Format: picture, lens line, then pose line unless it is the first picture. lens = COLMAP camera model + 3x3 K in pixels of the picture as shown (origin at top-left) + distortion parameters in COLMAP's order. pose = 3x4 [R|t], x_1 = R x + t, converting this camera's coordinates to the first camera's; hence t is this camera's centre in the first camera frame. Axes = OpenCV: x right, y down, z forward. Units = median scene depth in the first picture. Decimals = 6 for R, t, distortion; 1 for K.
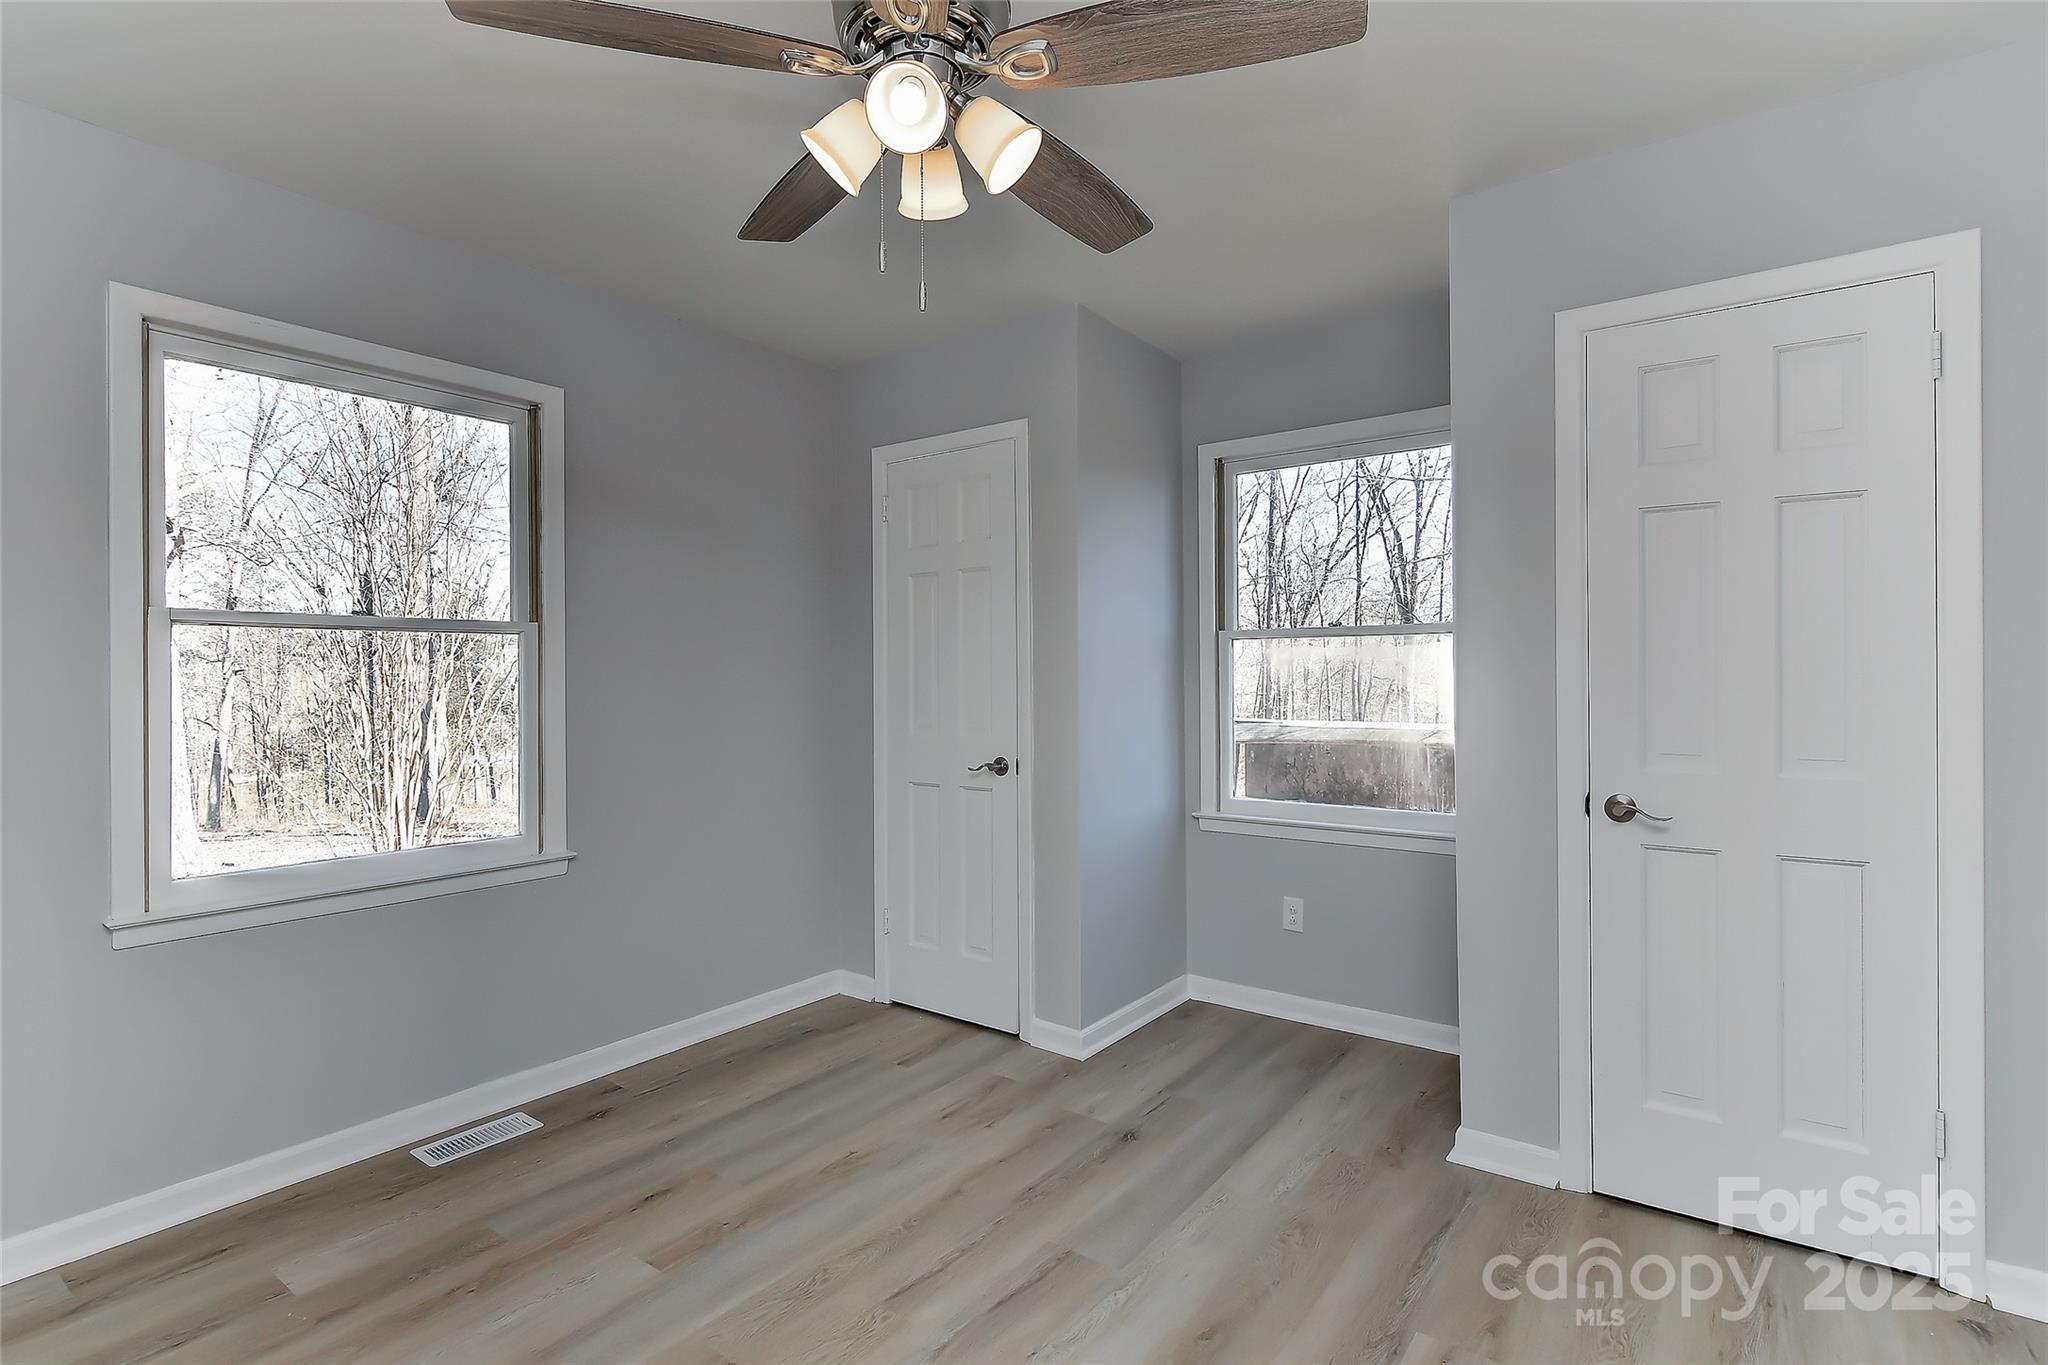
lens RADIAL K [[983.2, 0, 1025.3], [0, 983.2, 671.0], [0, 0, 1]] dist [0.002088, -0.001642]
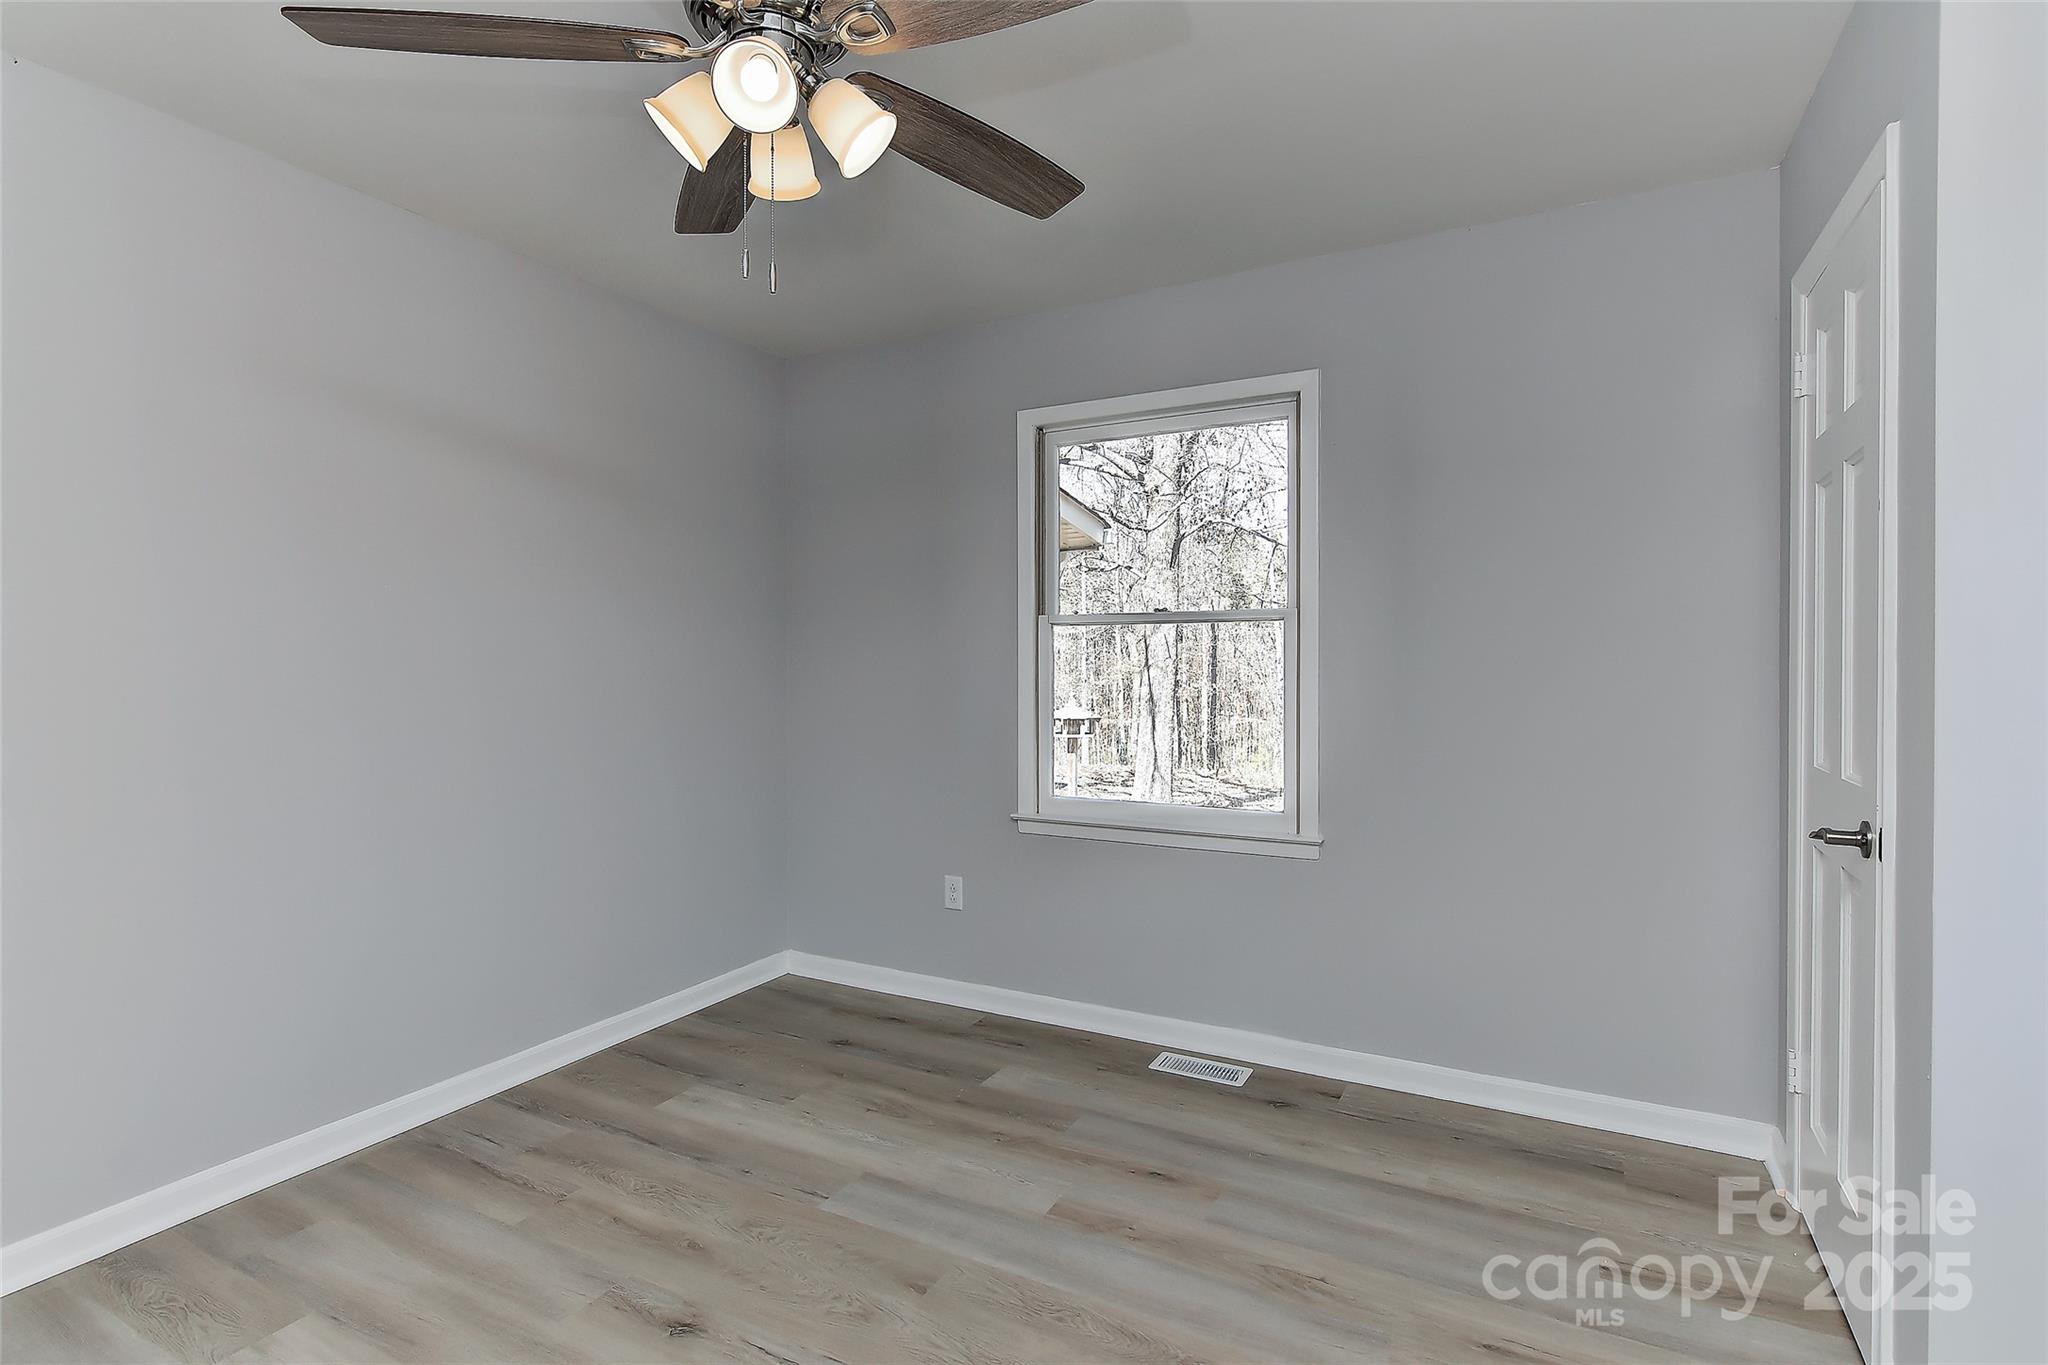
lens RADIAL K [[983.2, 0, 1029.0], [0, 983.2, 669.6], [0, 0, 1]] dist [0.002088, -0.001642]
pose [[0.147089, 0.008728, -0.989085, 0.560510], [0.005939, 0.999935, 0.009707, 0.004078], [0.989105, -0.007302, 0.147027, 0.679728]]
